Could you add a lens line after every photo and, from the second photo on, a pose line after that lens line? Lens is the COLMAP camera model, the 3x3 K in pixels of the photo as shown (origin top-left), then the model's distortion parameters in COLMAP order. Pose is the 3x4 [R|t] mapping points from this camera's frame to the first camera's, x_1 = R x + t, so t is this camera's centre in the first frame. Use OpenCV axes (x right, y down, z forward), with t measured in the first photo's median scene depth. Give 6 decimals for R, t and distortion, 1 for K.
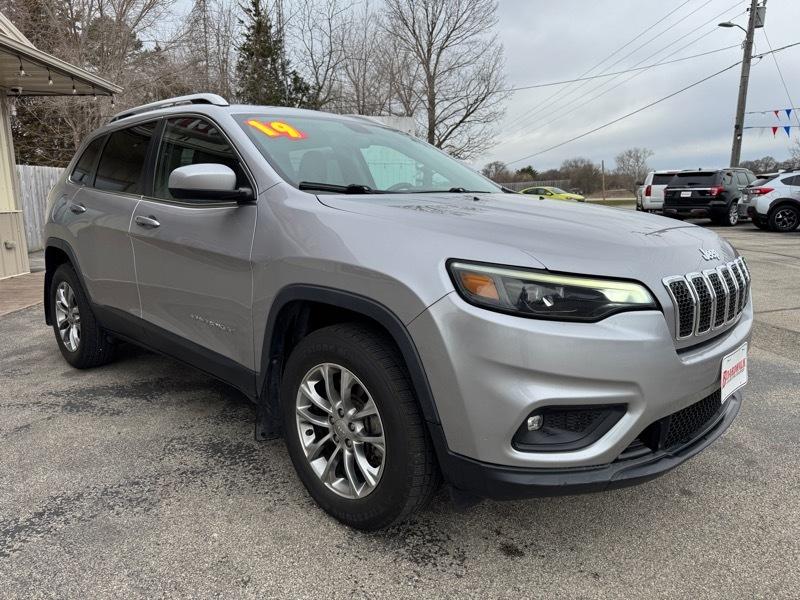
lens RADIAL K [[570.5, 0, 400.0], [0, 570.5, 300.0], [0, 0, 1]] dist [0.002207, -0.004020]
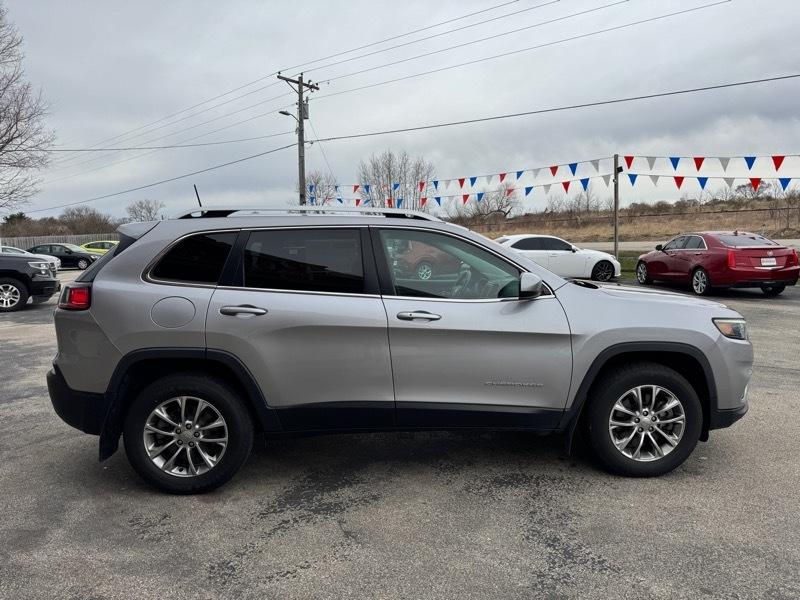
lens RADIAL K [[547.4, 0, 444.7], [0, 547.4, 297.0], [0, 0, 1]] dist [-0.004520, -0.000541]
pose [[0.661814, -0.065544, 0.746797, -1.373165], [0.132543, 0.990708, -0.030508, -0.145908], [-0.737858, 0.119173, 0.664351, 0.230031]]
